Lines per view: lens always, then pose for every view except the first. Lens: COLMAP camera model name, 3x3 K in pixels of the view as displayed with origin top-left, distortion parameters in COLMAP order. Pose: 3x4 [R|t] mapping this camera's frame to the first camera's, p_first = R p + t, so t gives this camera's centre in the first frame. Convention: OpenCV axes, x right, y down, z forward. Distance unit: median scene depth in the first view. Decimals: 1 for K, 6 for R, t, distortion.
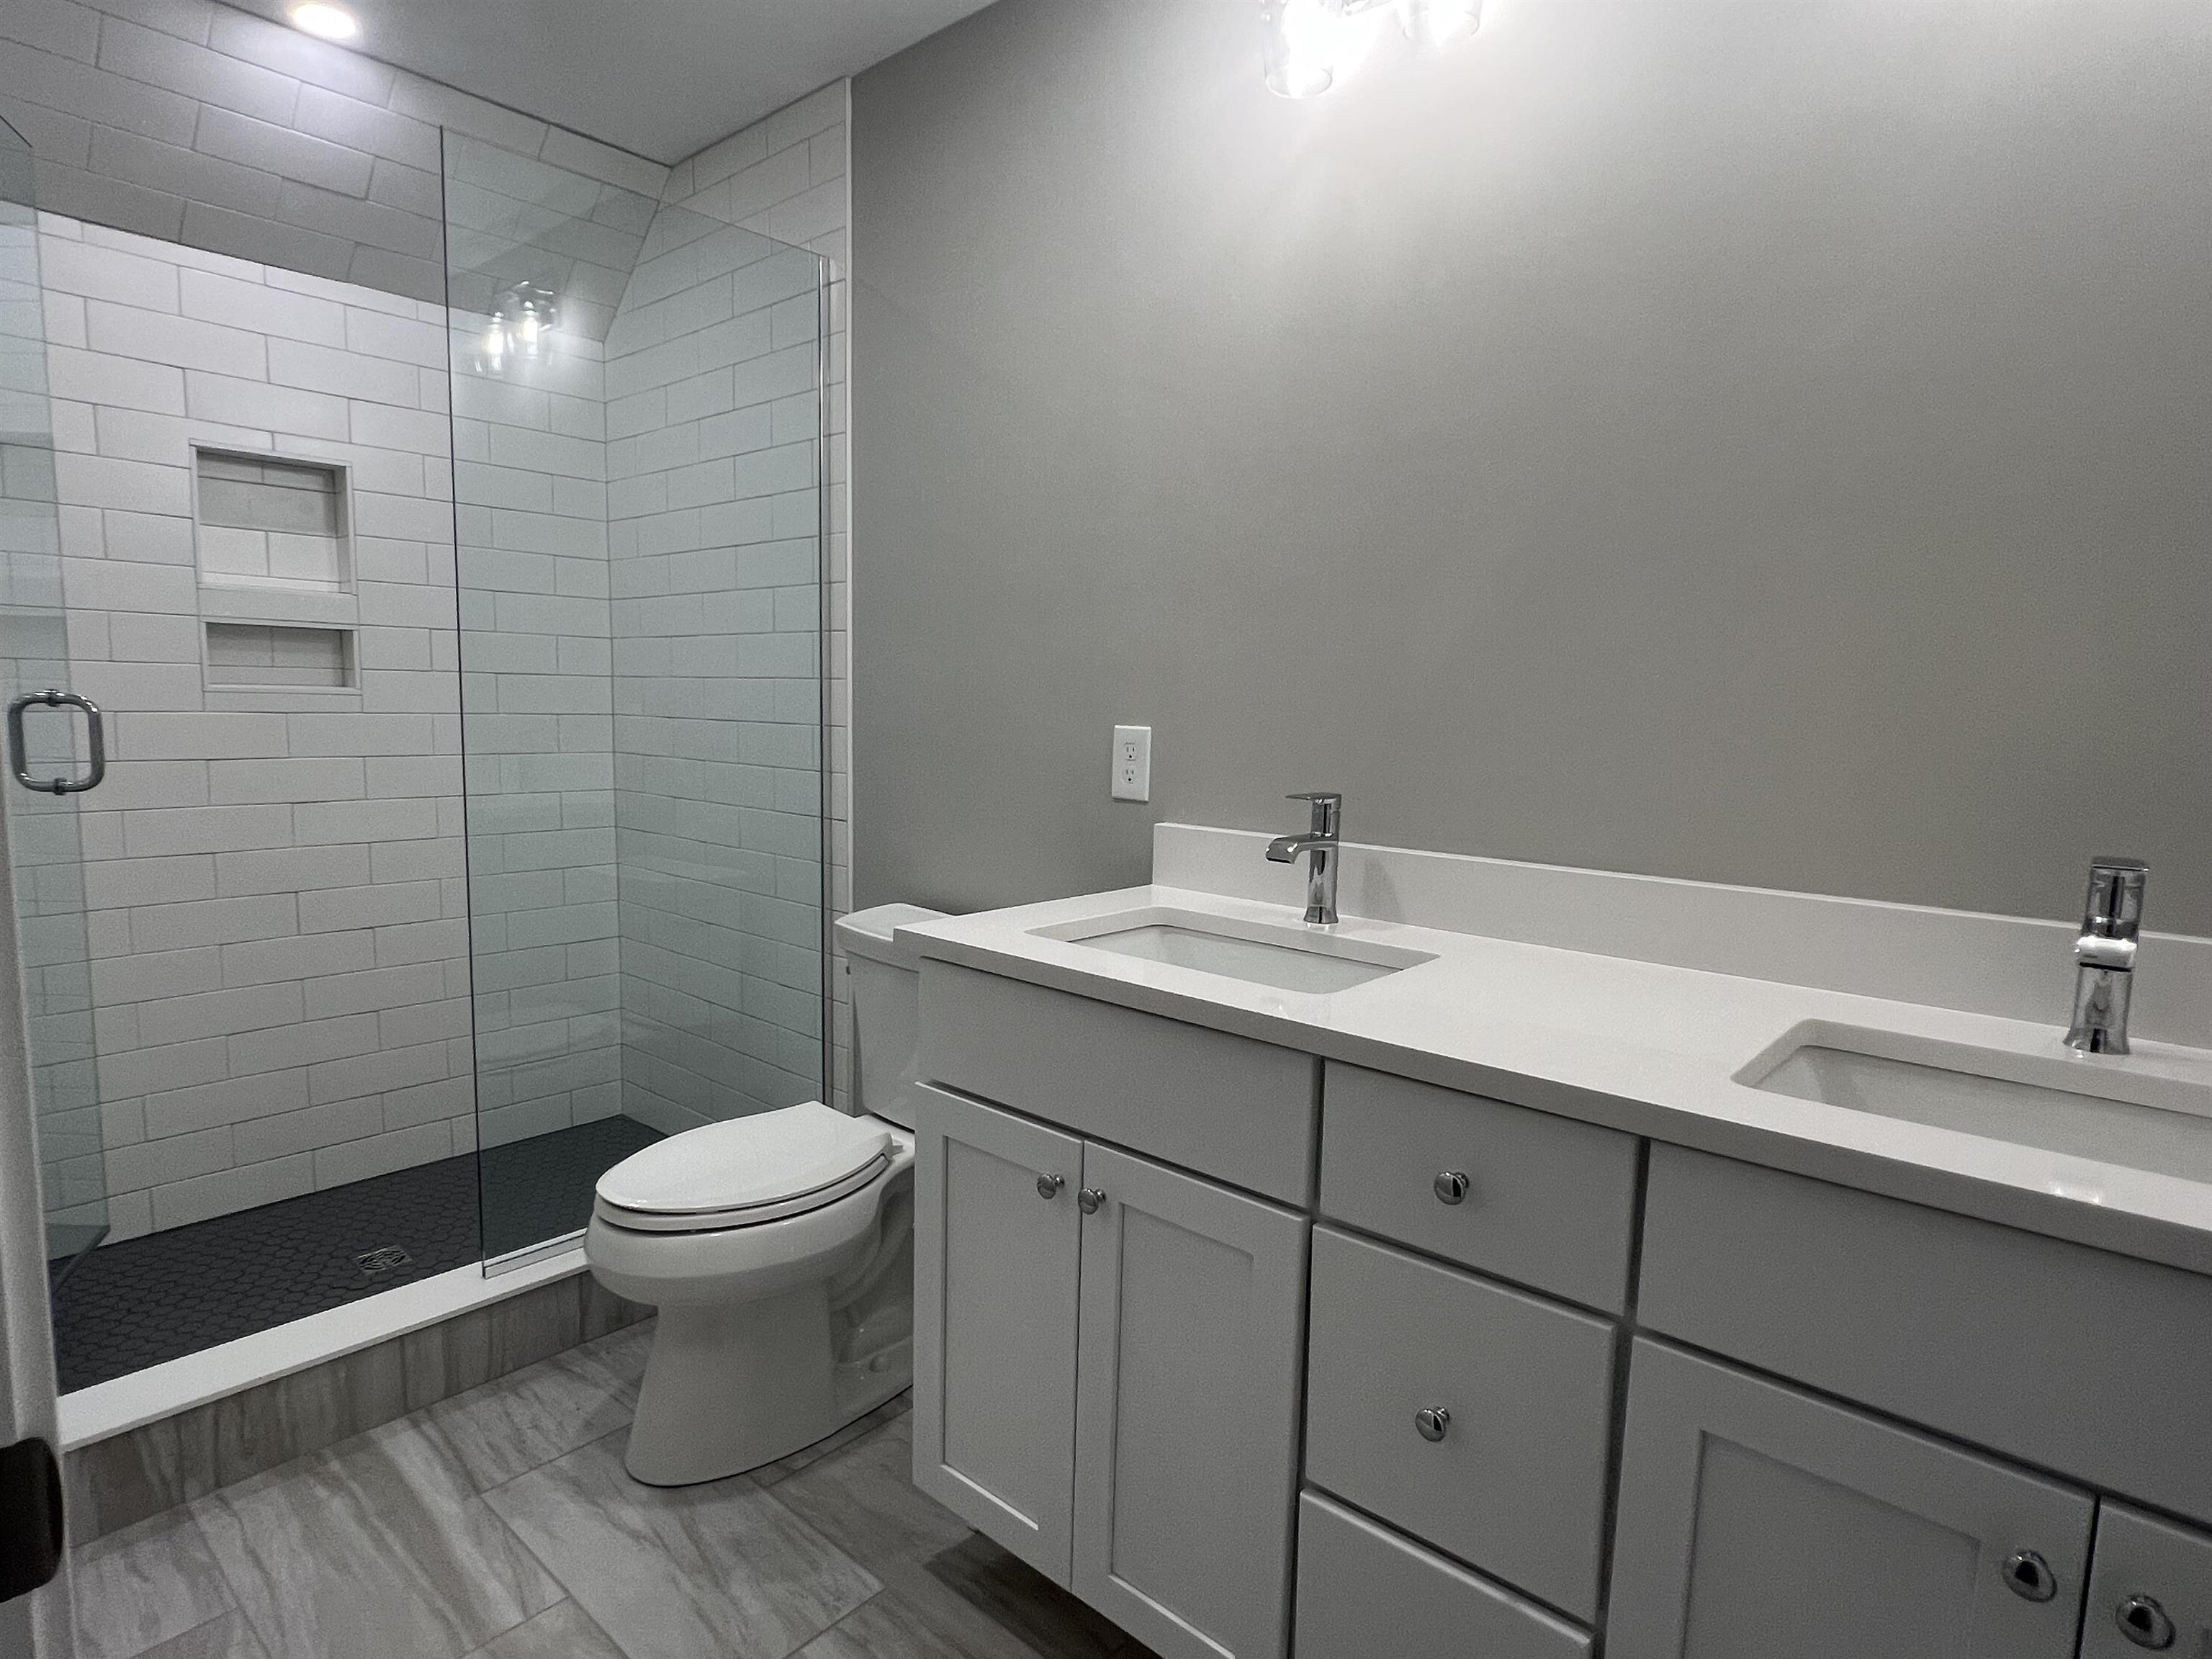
lens RADIAL K [[1199.5, 0, 1100.4], [0, 1199.5, 827.2], [0, 0, 1]] dist [-0.003304, 0.001359]
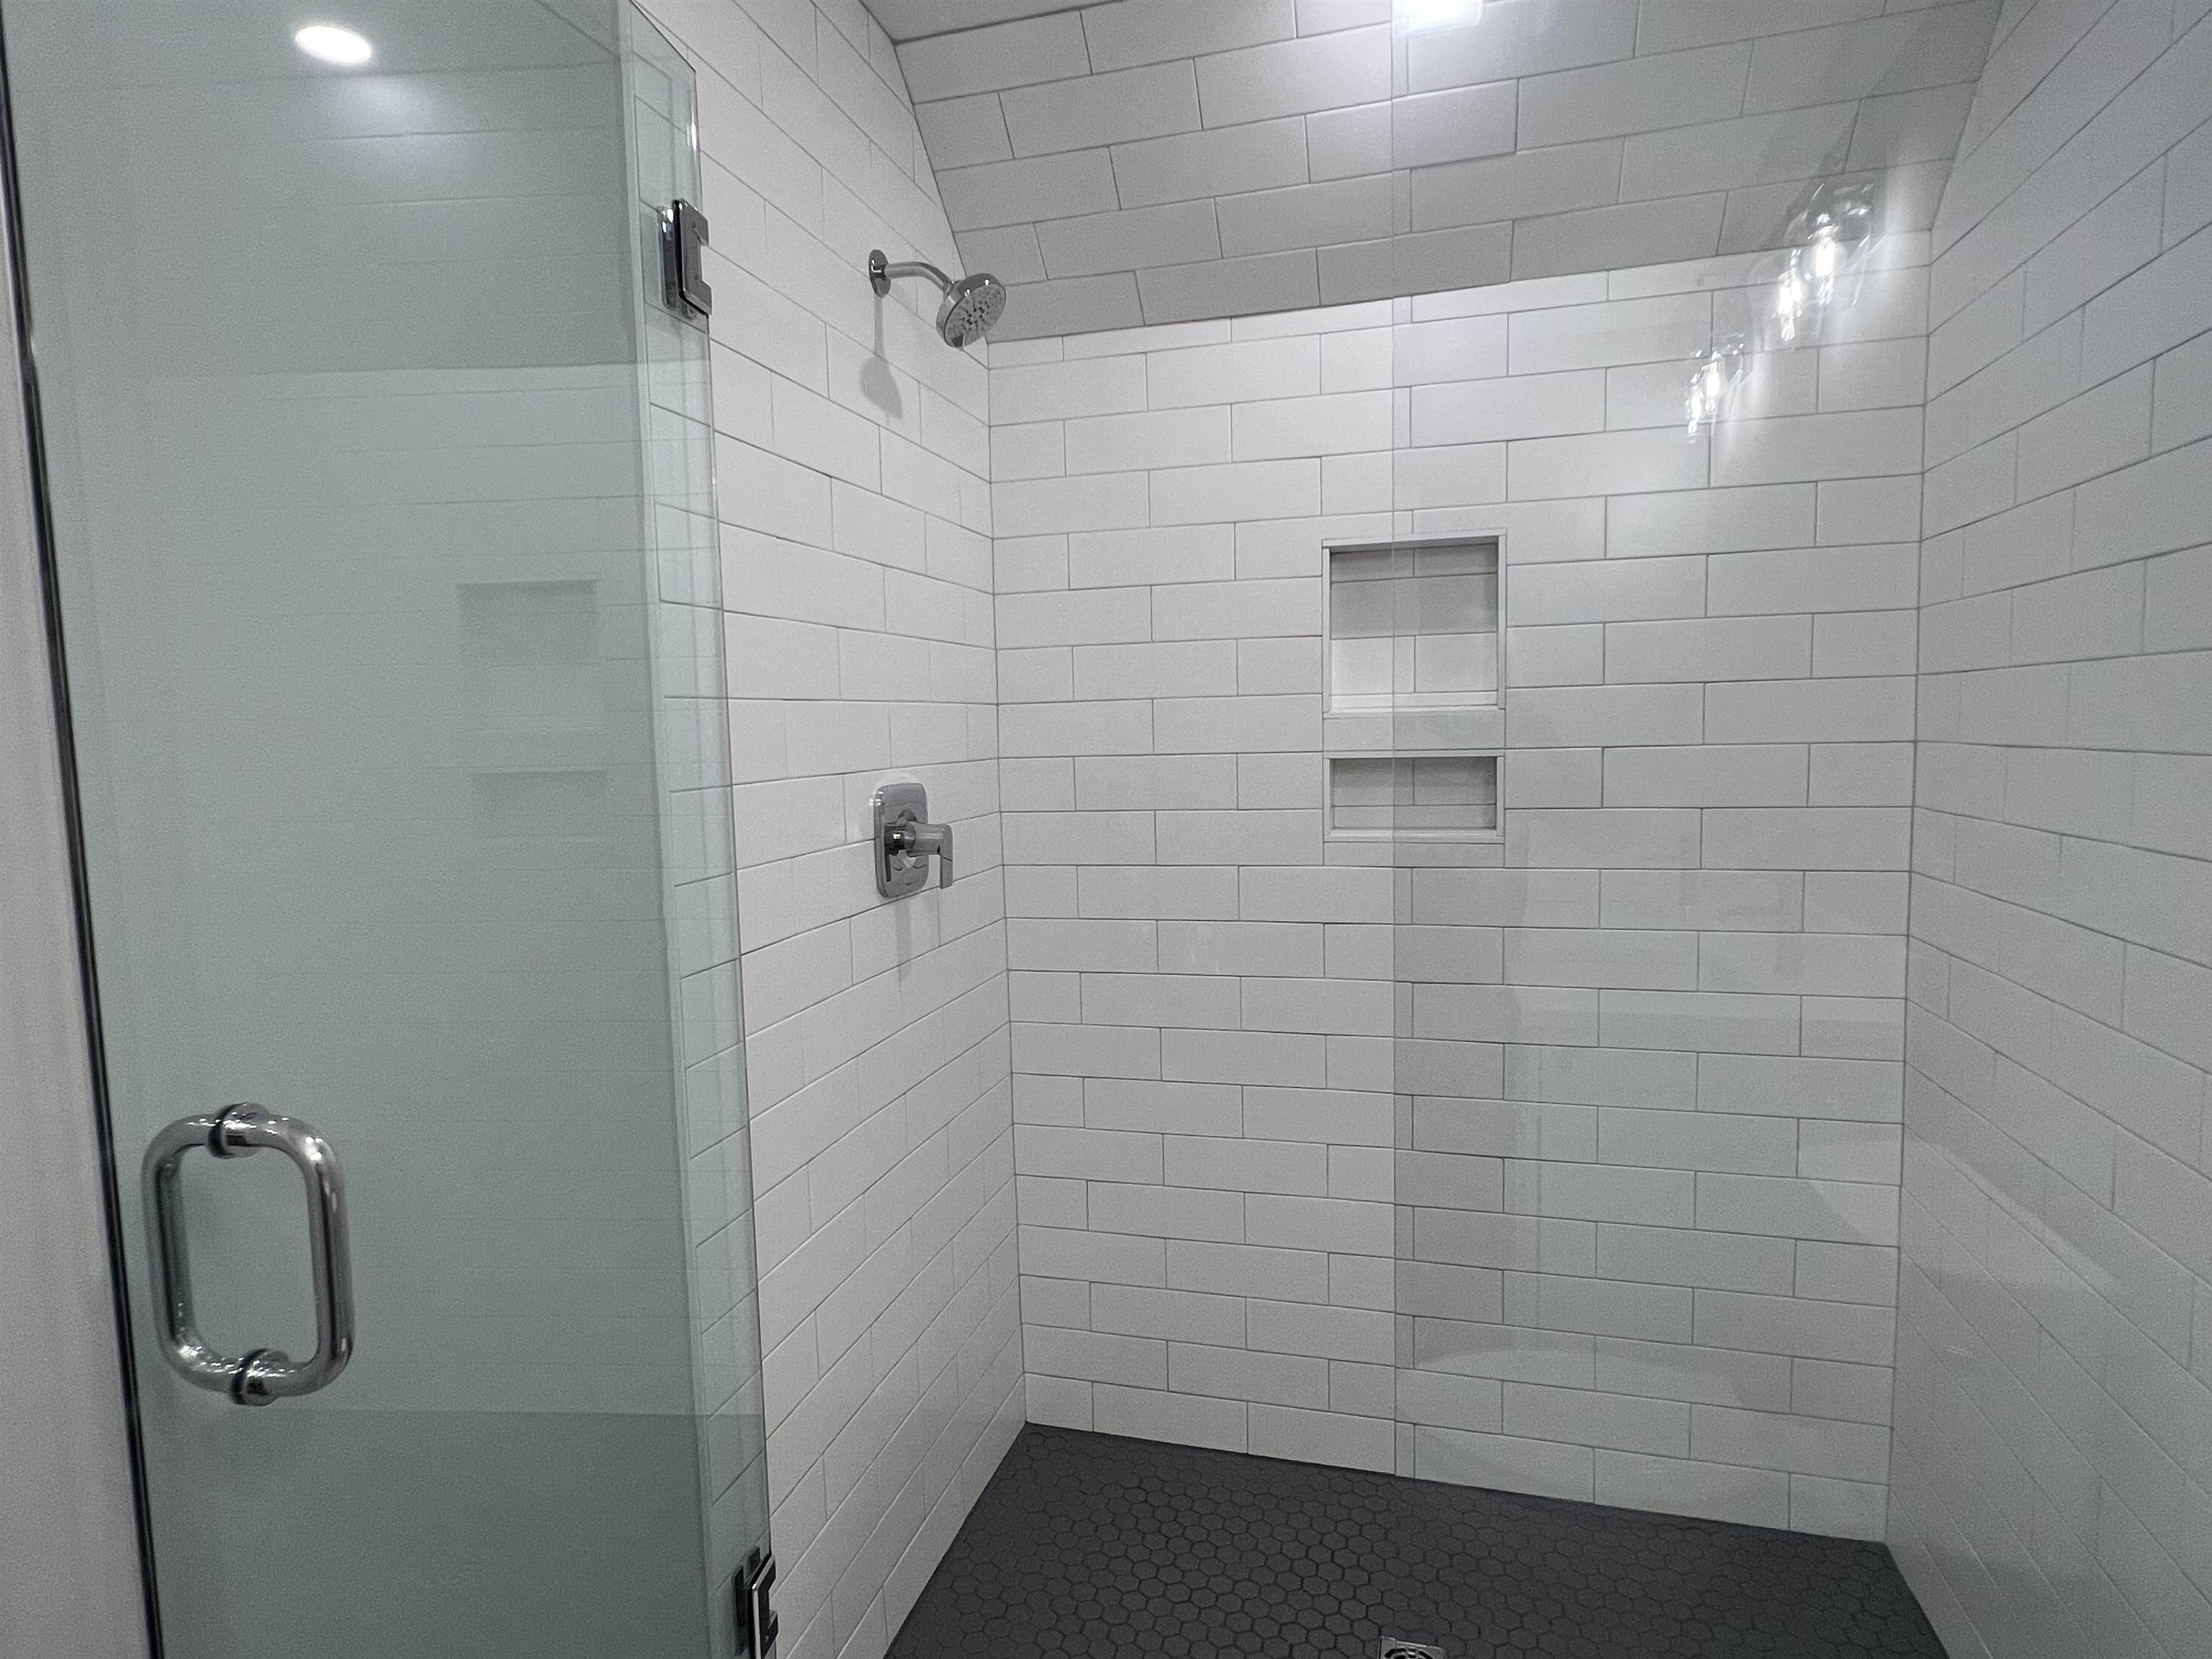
lens RADIAL K [[1215.0, 0, 1106.0], [0, 1215.0, 829.5], [0, 0, 1]] dist [-0.004019, -0.000828]
pose [[0.433263, 0.052269, -0.899751, -0.054736], [-0.061841, 0.997688, 0.028180, -0.126855], [0.899144, 0.043432, 0.435493, 0.464081]]
